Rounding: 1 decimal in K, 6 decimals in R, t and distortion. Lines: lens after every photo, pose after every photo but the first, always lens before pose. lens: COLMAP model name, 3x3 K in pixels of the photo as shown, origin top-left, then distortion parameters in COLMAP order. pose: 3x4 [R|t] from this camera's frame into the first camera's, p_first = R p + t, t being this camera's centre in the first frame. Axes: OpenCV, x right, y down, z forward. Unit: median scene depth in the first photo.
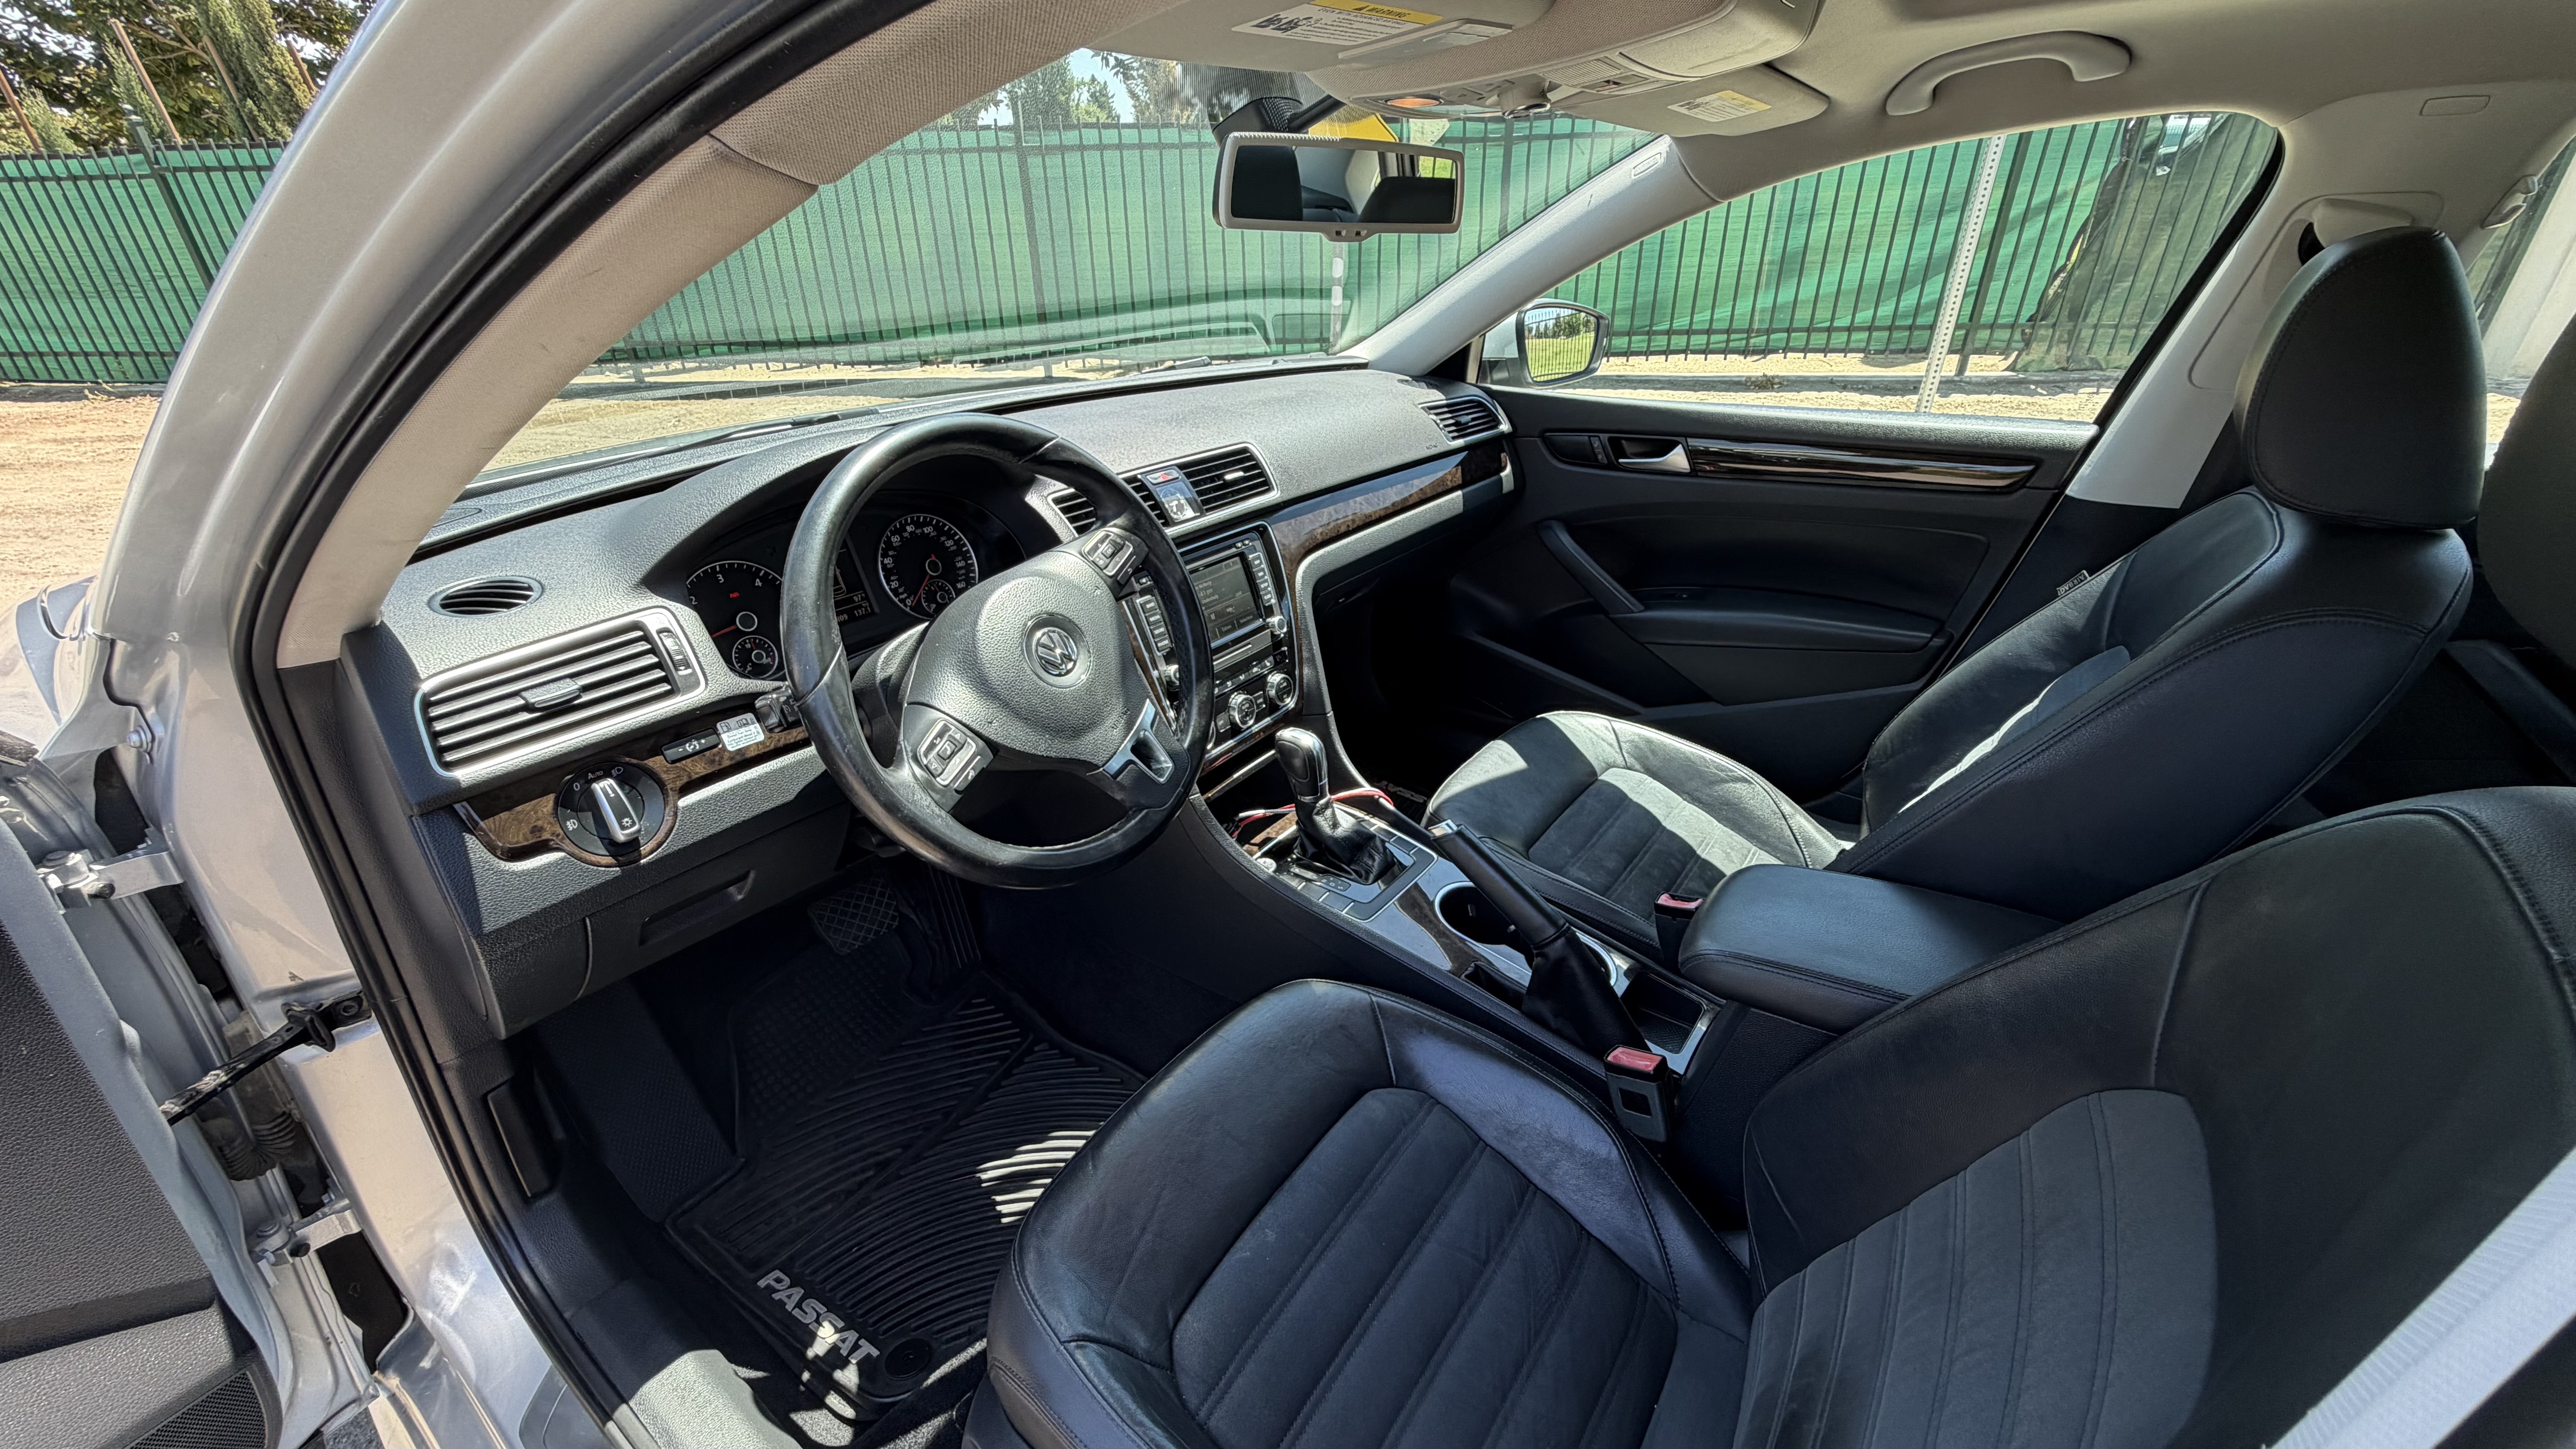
lens RADIAL K [[1018.7, 0, 1288.0], [0, 1018.7, 724.5], [0, 0, 1]] dist [0.001118, 0.000244]
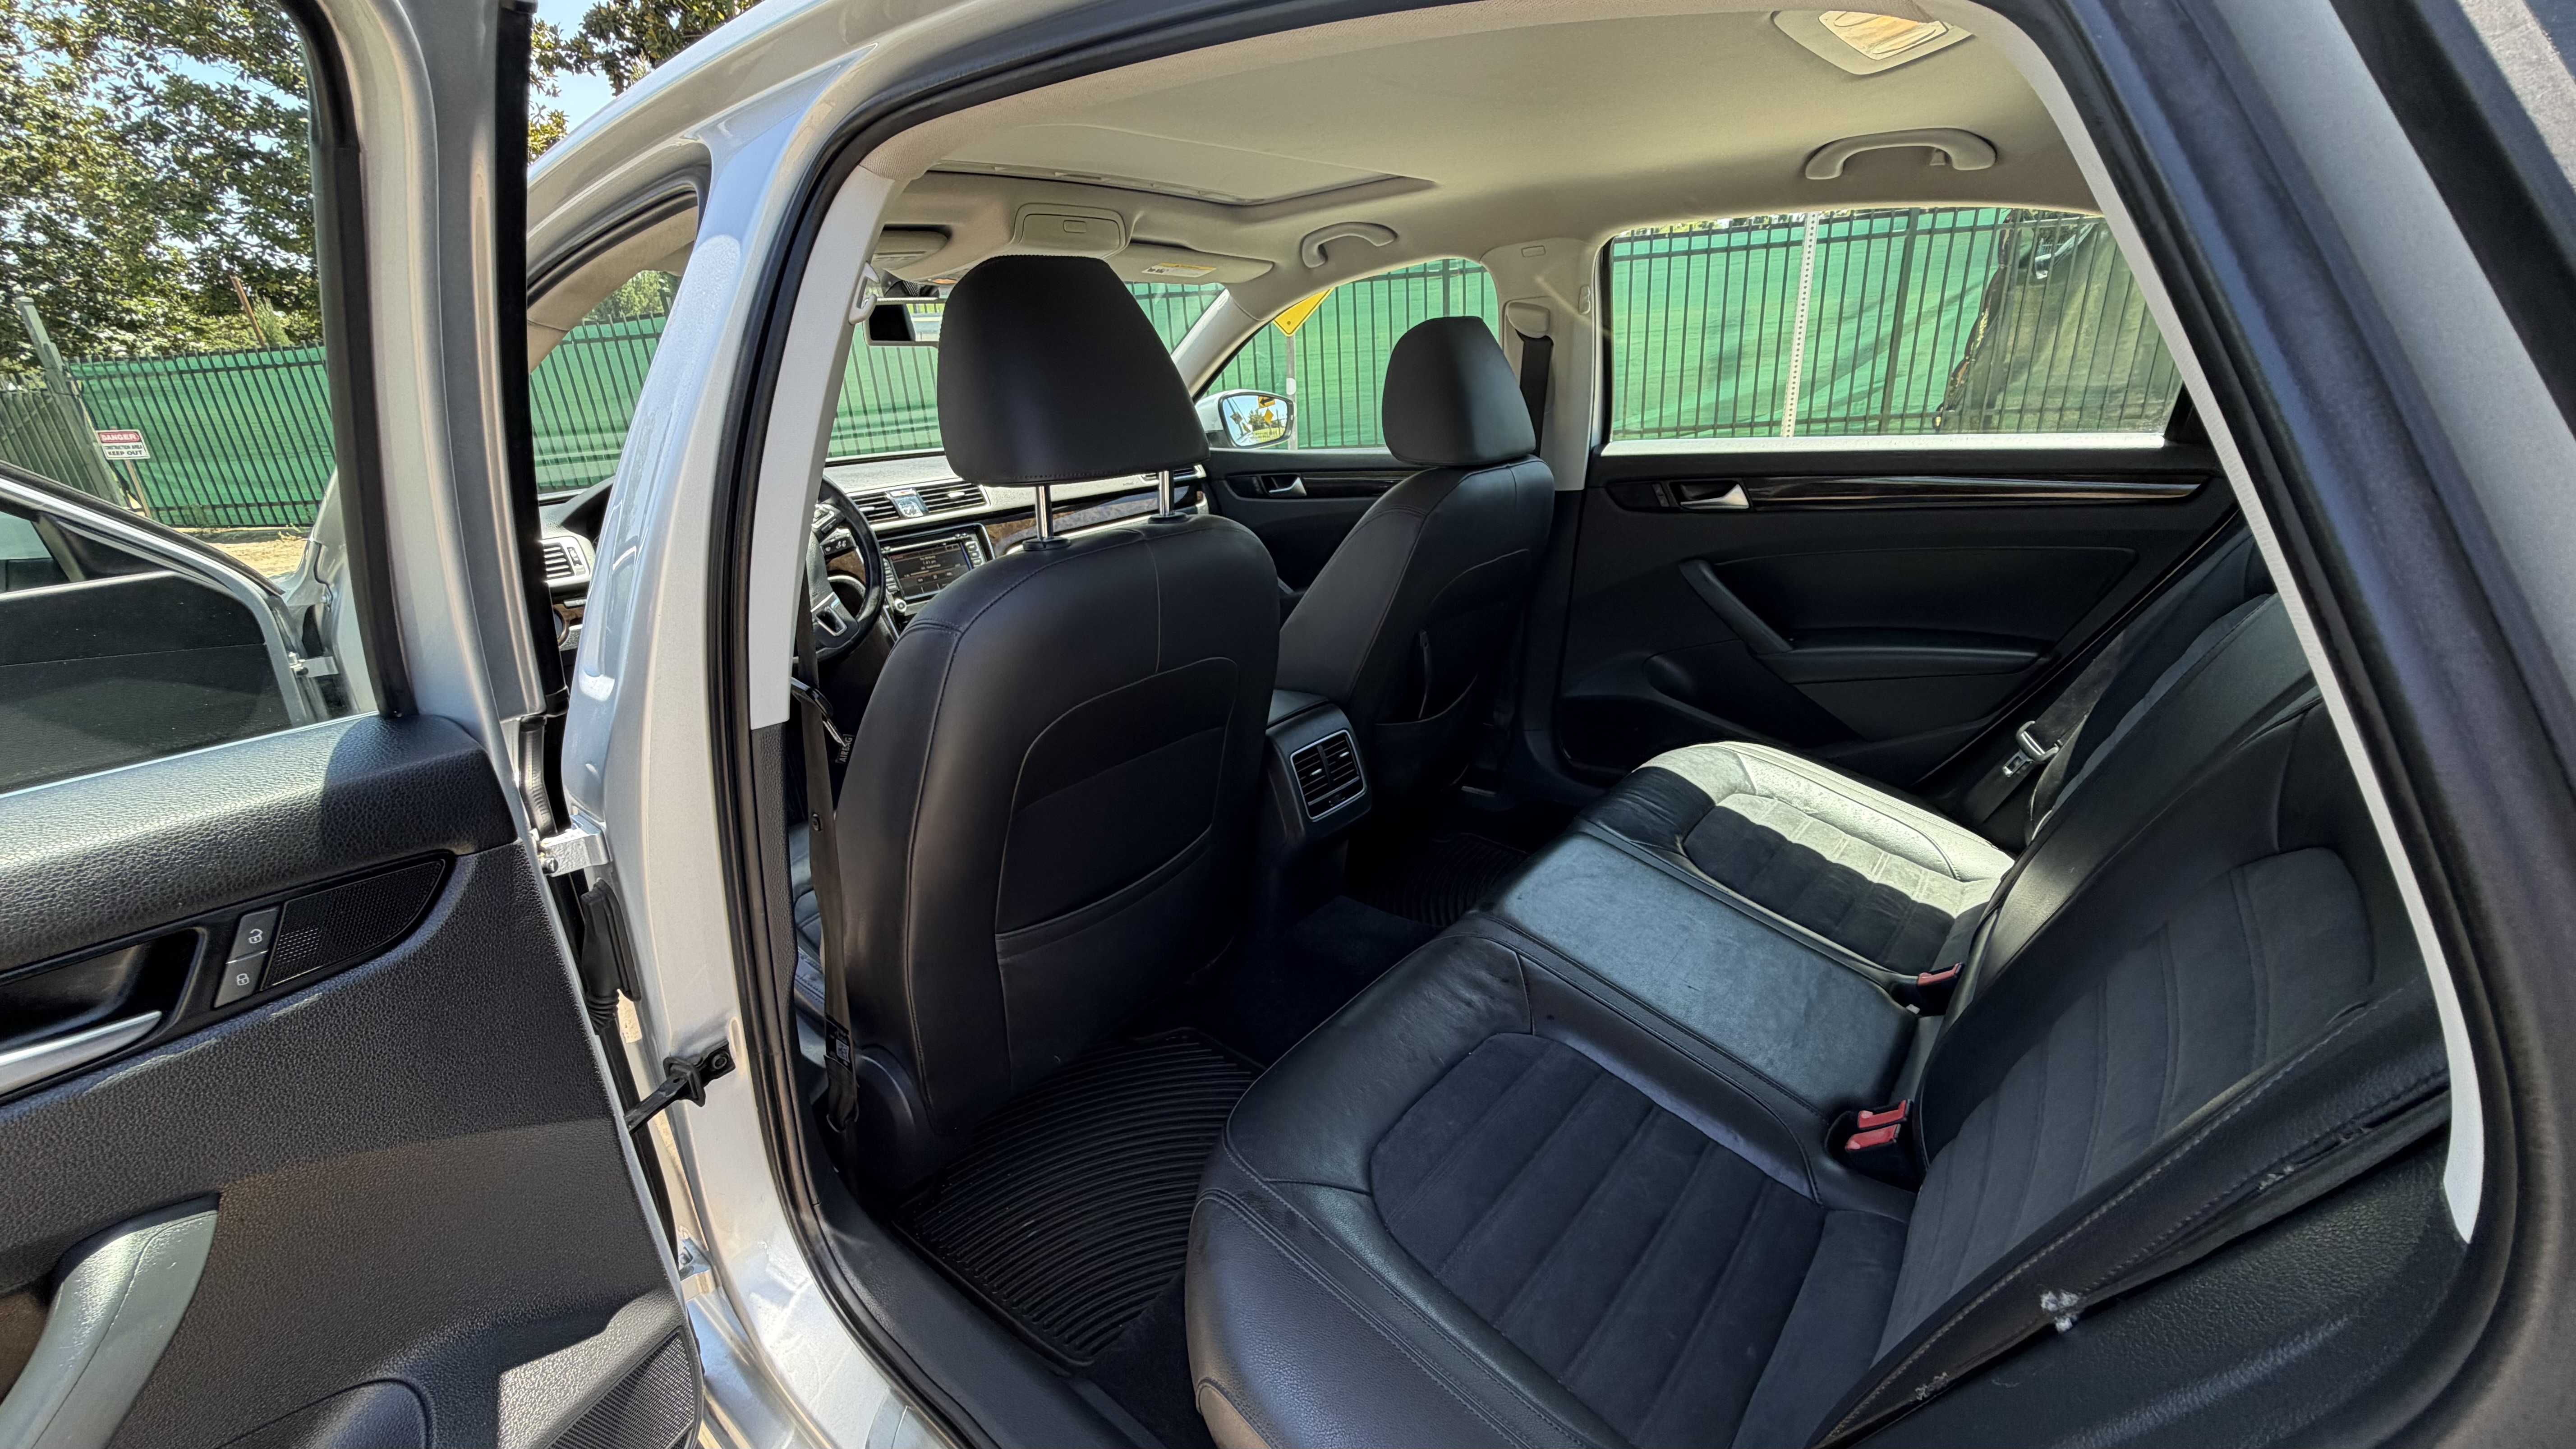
lens RADIAL K [[1018.7, 0, 1288.0], [0, 1018.7, 724.5], [0, 0, 1]] dist [0.001118, 0.000244]
pose [[0.997372, -0.019351, -0.069816, 0.095391], [0.011333, 0.993478, -0.113459, 0.050929], [0.071557, 0.112370, 0.991087, -0.087512]]
